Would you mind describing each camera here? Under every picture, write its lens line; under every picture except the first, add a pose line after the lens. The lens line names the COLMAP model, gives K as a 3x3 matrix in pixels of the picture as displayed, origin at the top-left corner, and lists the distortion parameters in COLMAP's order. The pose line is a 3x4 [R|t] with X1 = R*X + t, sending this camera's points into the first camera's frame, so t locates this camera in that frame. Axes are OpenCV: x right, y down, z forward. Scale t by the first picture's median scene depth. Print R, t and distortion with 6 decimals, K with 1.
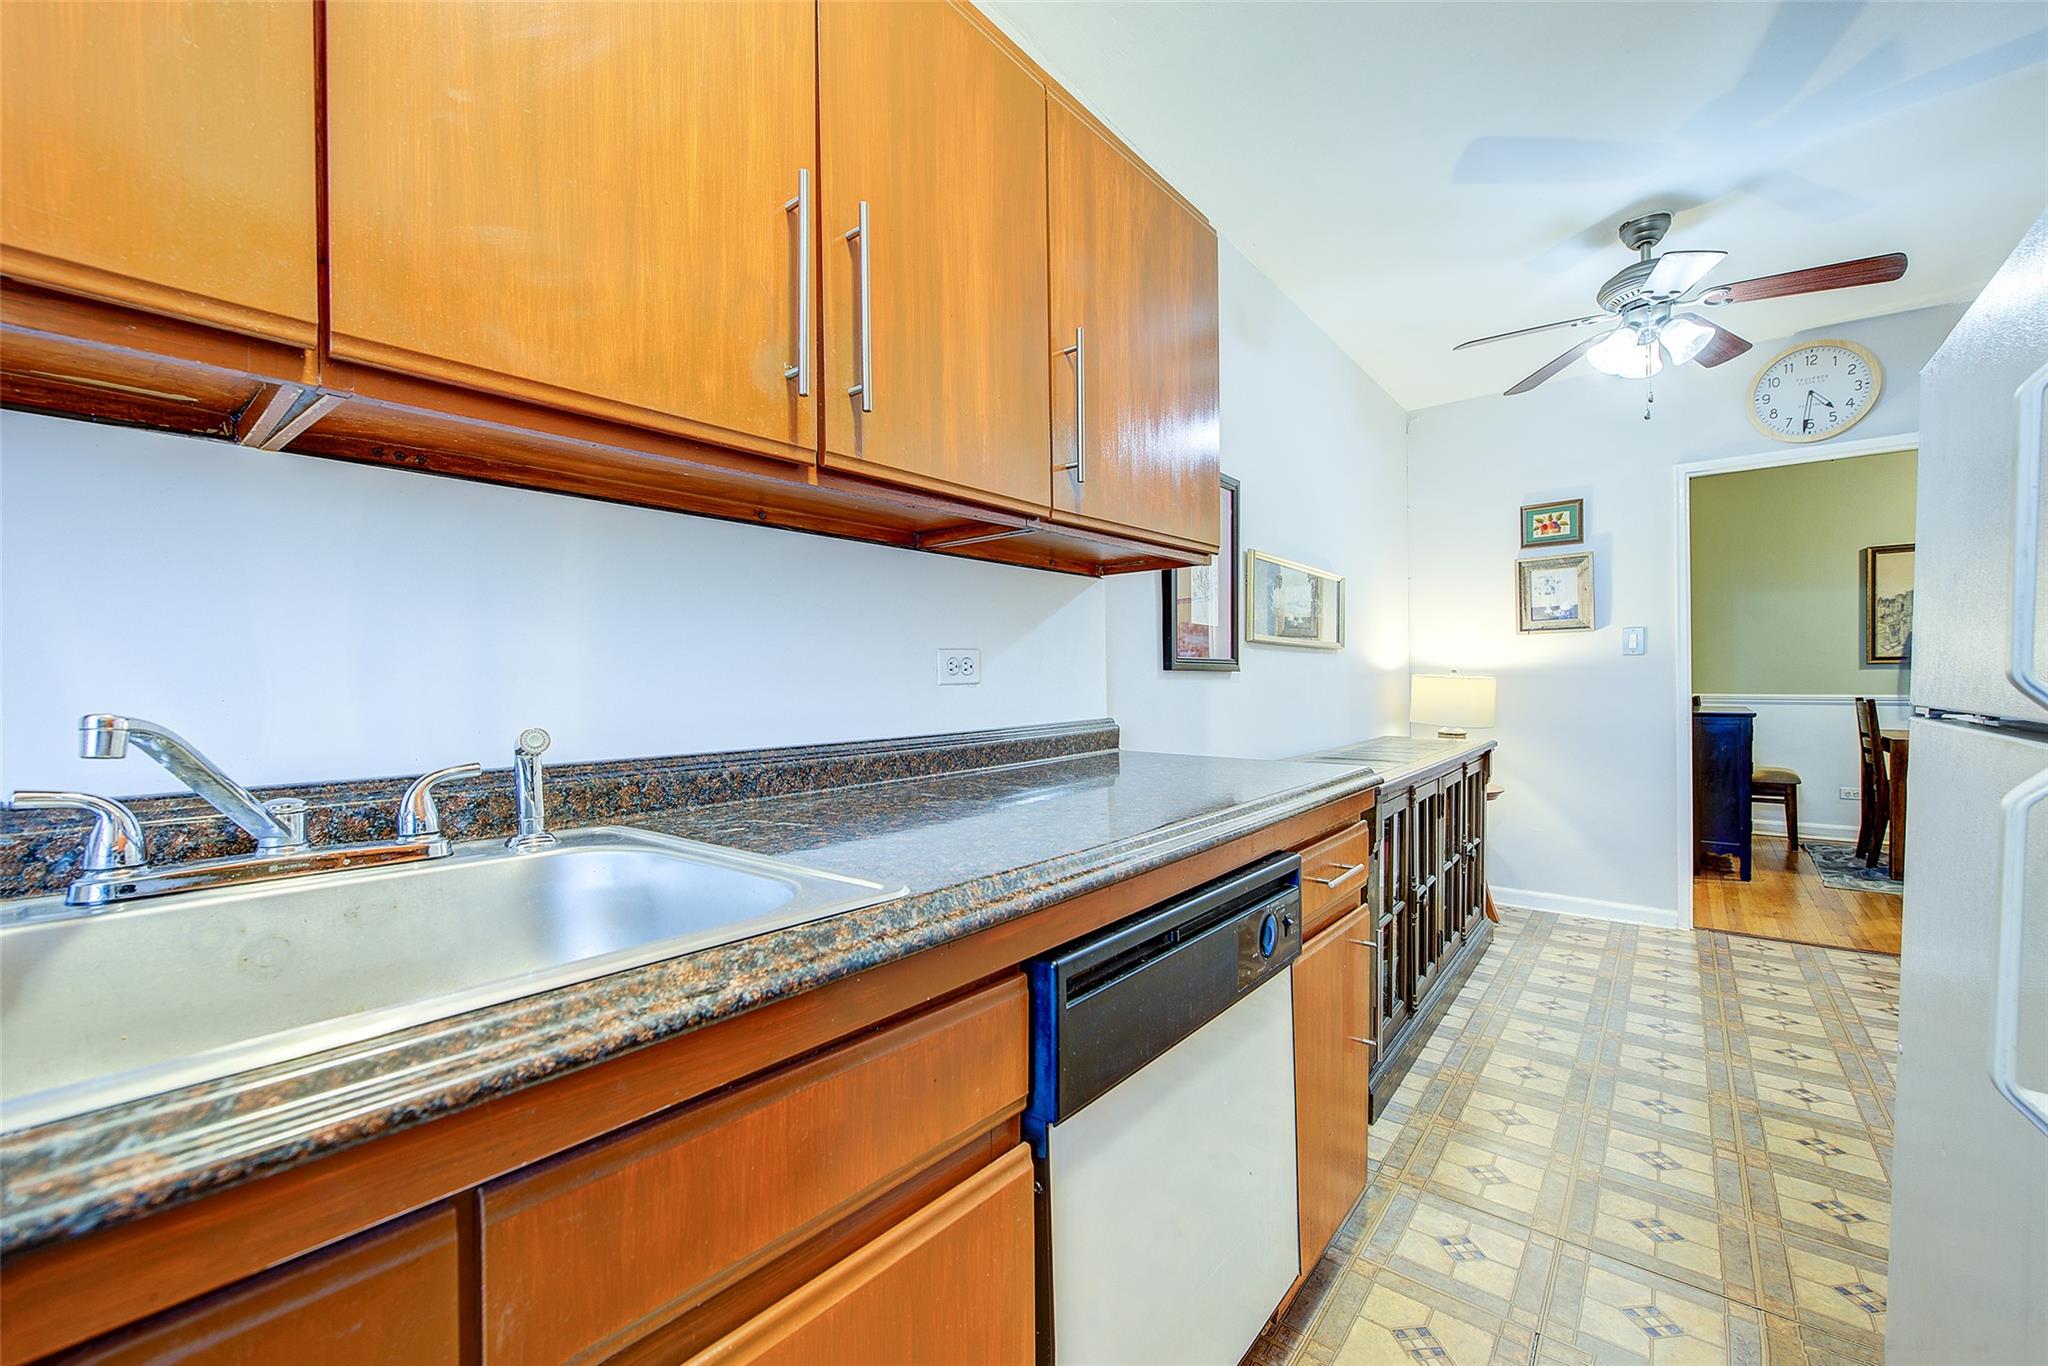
lens RADIAL K [[801.2, 0, 1024.0], [0, 801.2, 683.0], [0, 0, 1]] dist [-0.001228, -0.002071]
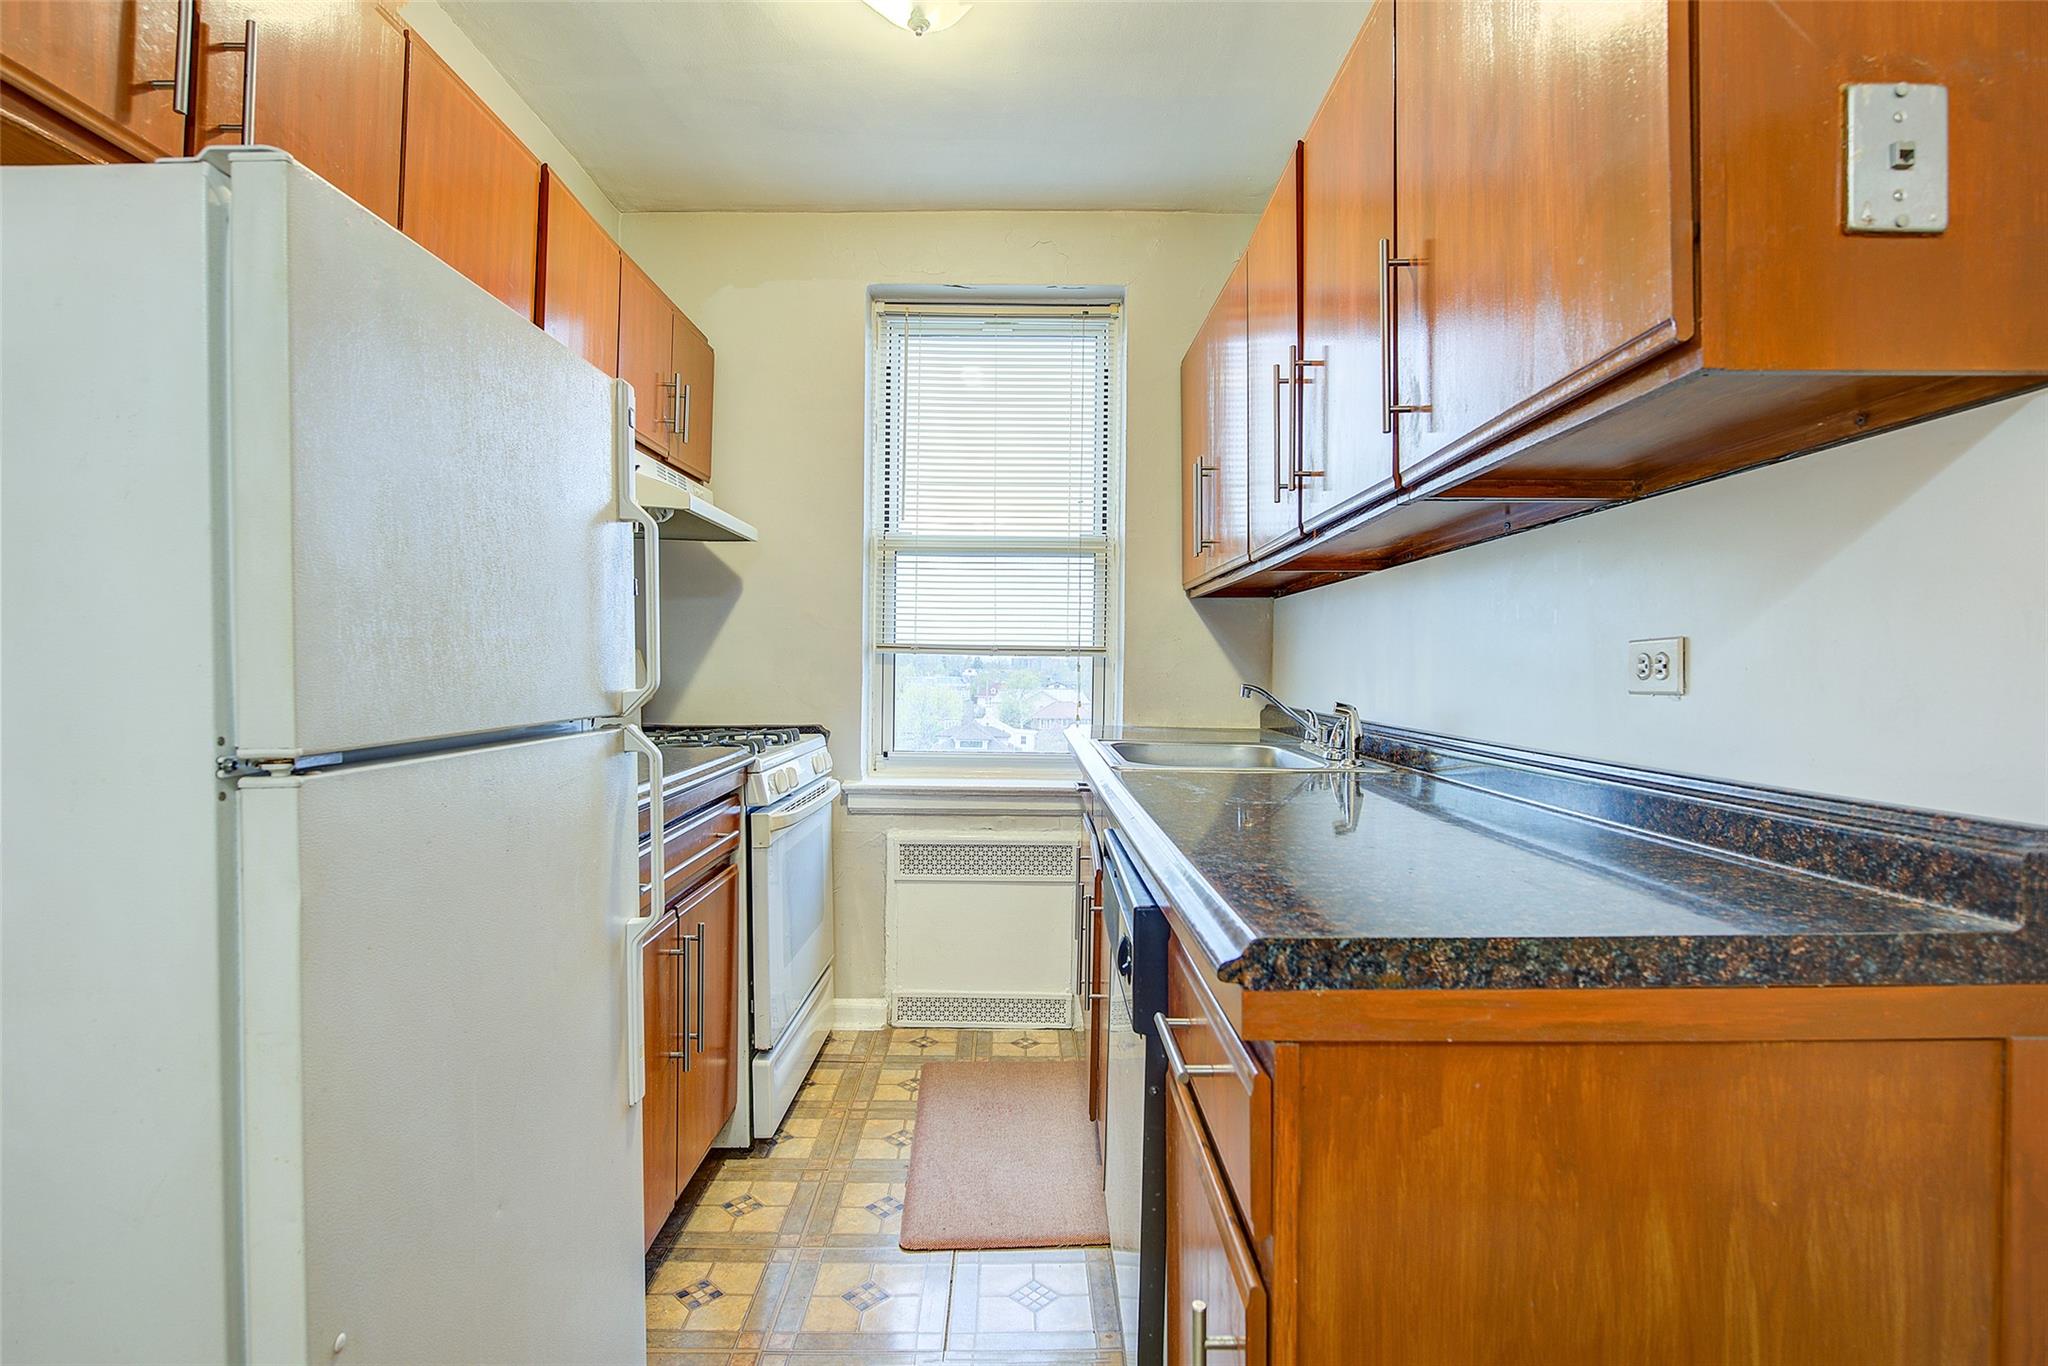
lens RADIAL K [[1044.2, 0, 1022.1], [0, 1044.2, 664.9], [0, 0, 1]] dist [-0.001222, -0.001084]
pose [[-0.770048, 0.006415, -0.637954, 0.842951], [0.001016, 0.999961, 0.008830, -0.029962], [0.637985, 0.006151, -0.770024, 1.319375]]
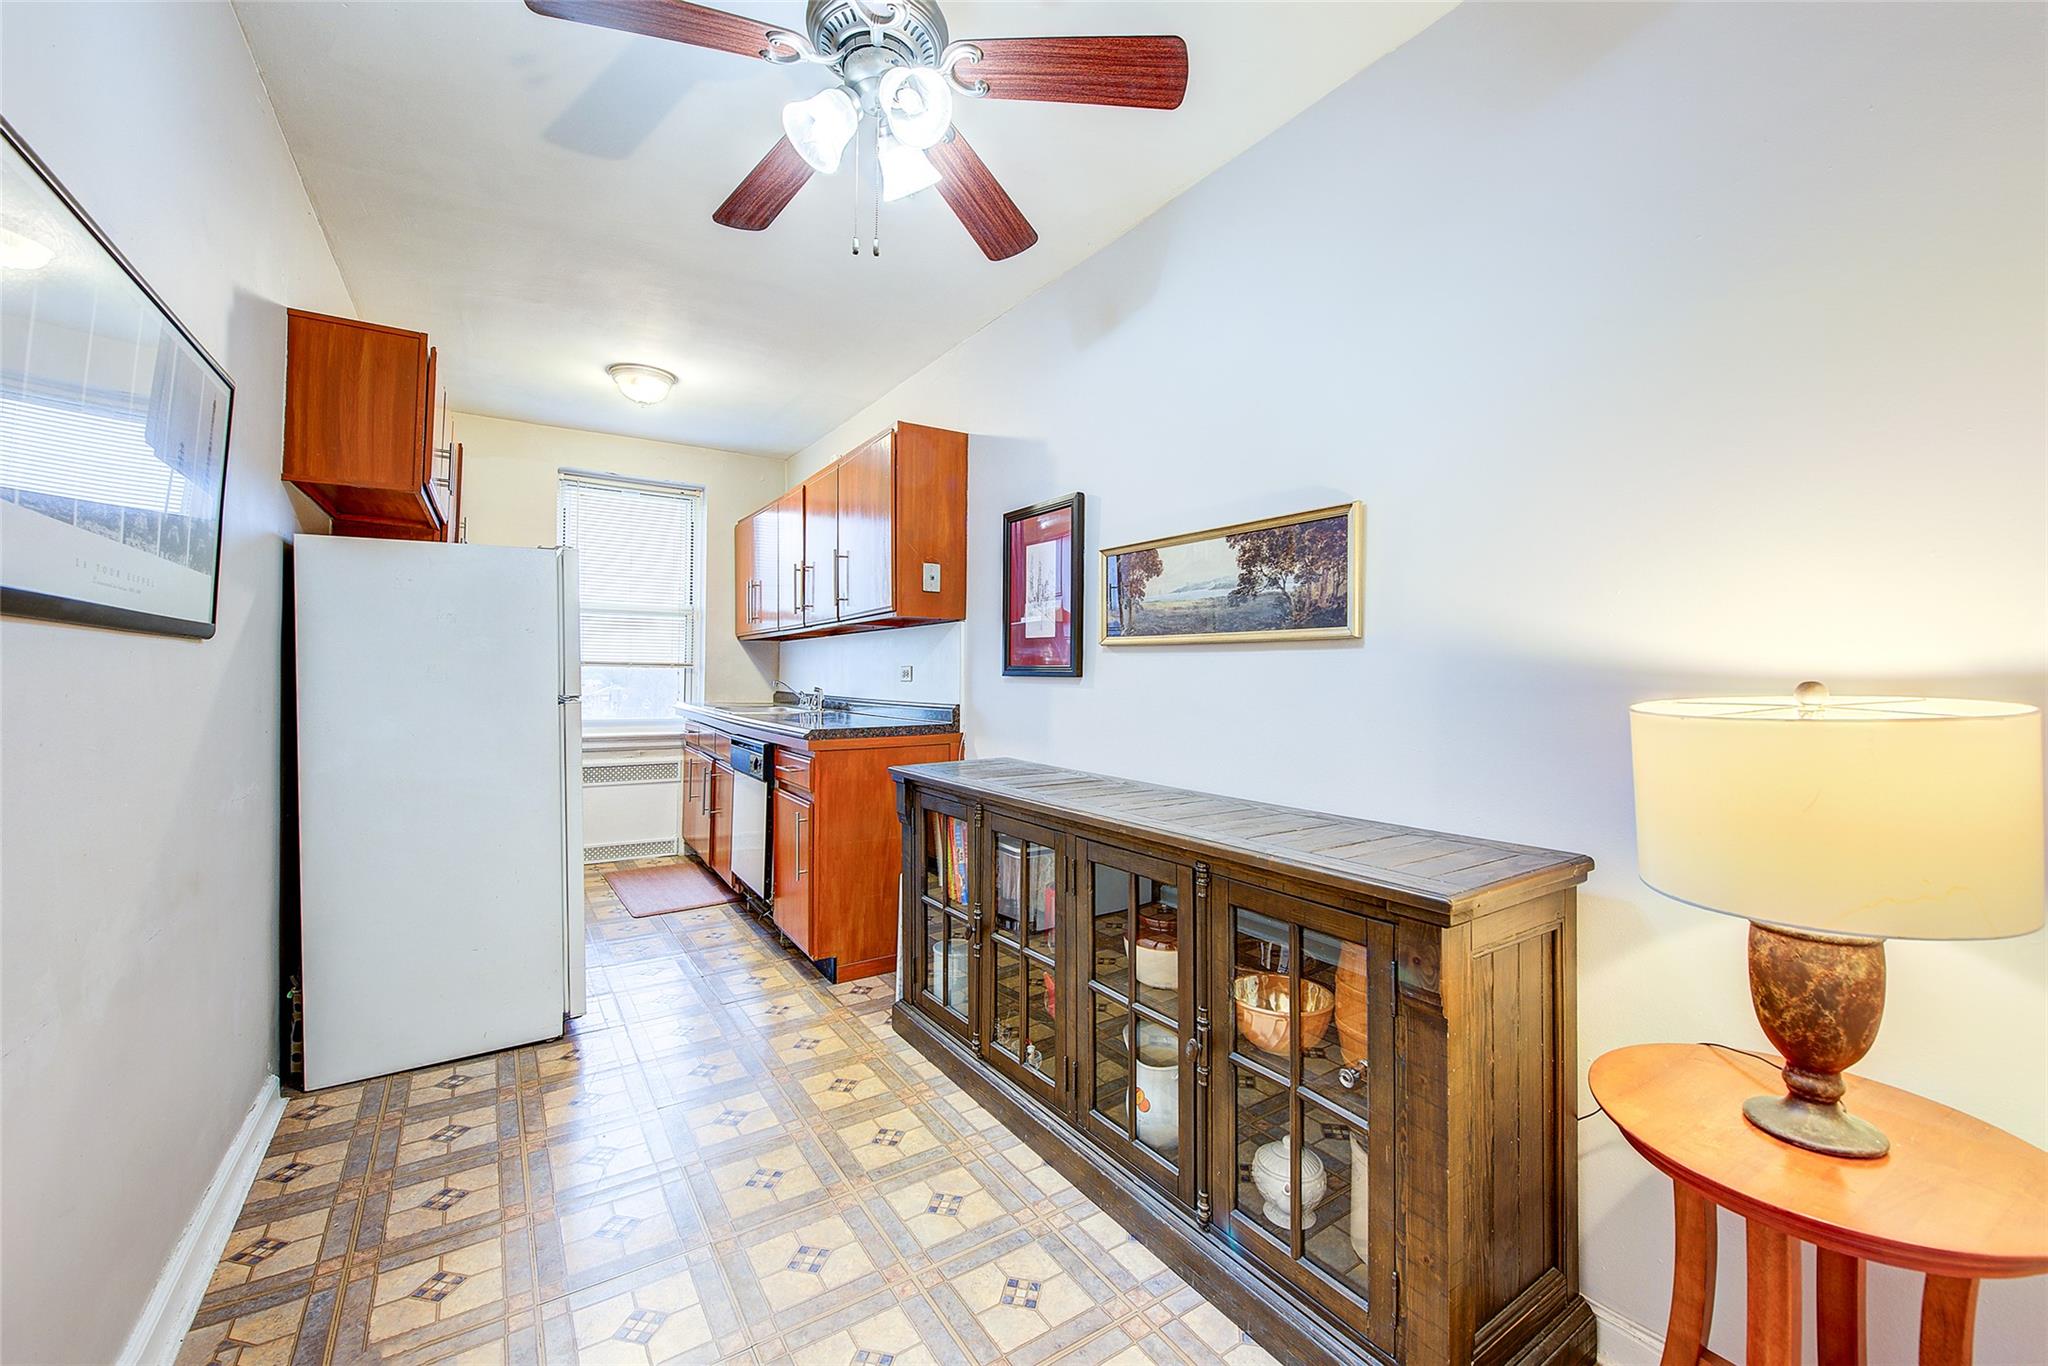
lens RADIAL K [[822.3, 0, 1028.6], [0, 822.3, 676.8], [0, 0, 1]] dist [-0.000775, -0.000754]
pose [[-0.292747, 0.010825, -0.956129, 2.126265], [-0.007195, 0.999883, 0.013523, -0.047653], [0.956163, 0.010838, -0.292635, 2.051536]]
